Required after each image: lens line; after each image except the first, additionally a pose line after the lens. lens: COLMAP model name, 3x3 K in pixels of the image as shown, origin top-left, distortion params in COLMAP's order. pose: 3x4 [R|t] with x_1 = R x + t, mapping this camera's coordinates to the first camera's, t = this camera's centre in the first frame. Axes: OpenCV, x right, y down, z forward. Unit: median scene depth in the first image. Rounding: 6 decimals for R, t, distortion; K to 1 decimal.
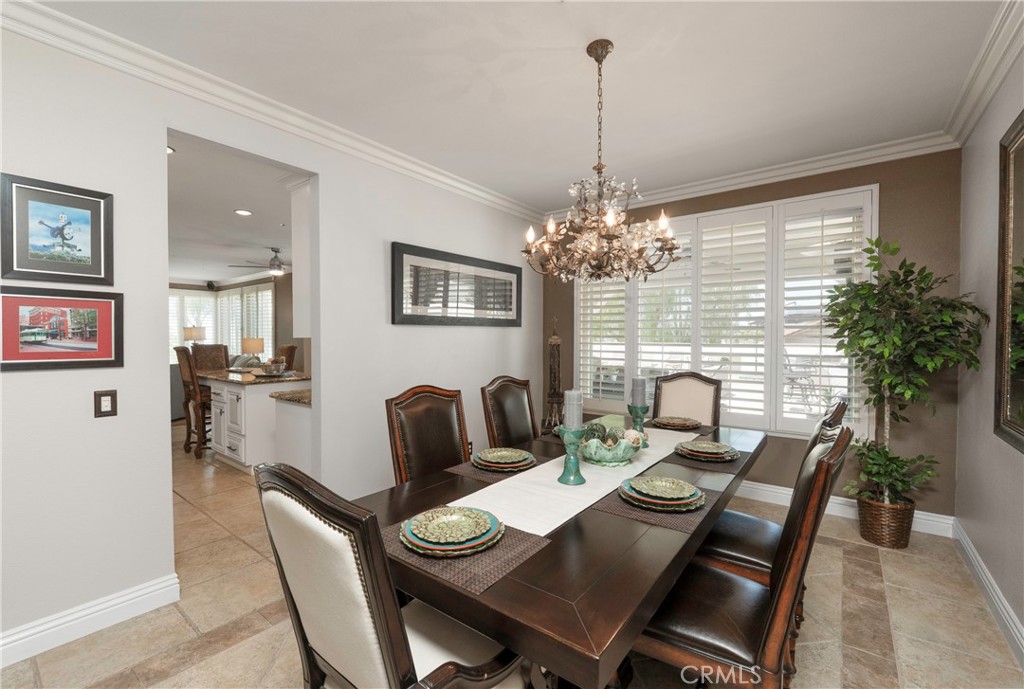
lens RADIAL K [[430.5, 0, 511.6], [0, 430.5, 346.9], [0, 0, 1]] dist [0.000390, 0.000033]
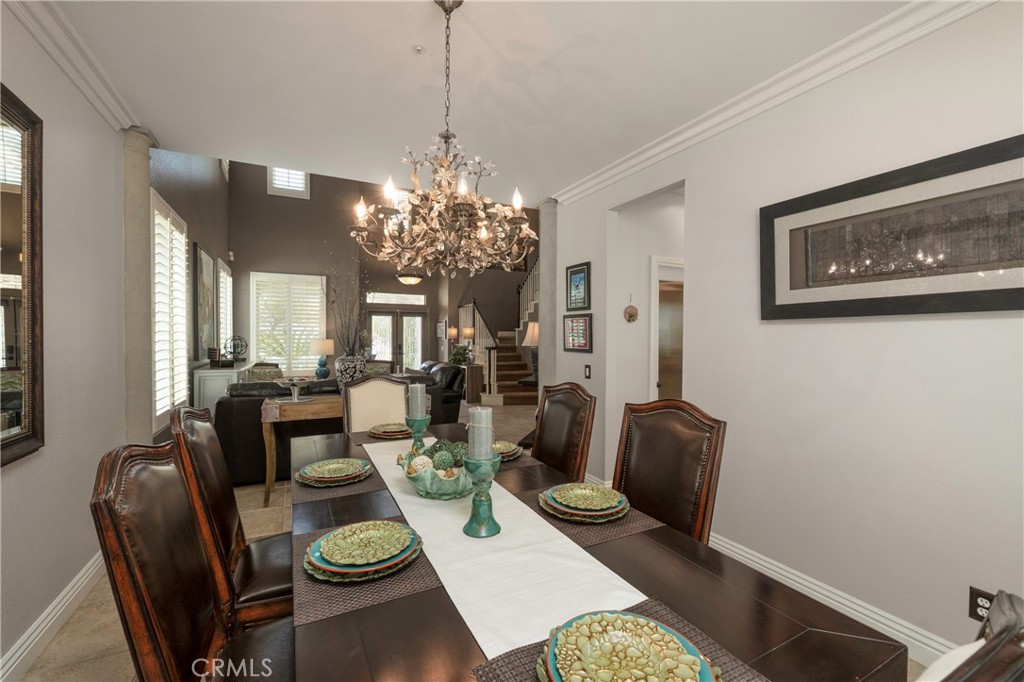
lens RADIAL K [[428.3, 0, 510.7], [0, 428.3, 341.8], [0, 0, 1]] dist [-0.000600, 0.000008]
pose [[-0.420954, 0.011340, -0.907011, 0.909332], [-0.021222, 0.999525, 0.022346, -0.036067], [0.906834, 0.028656, -0.420513, 1.462775]]
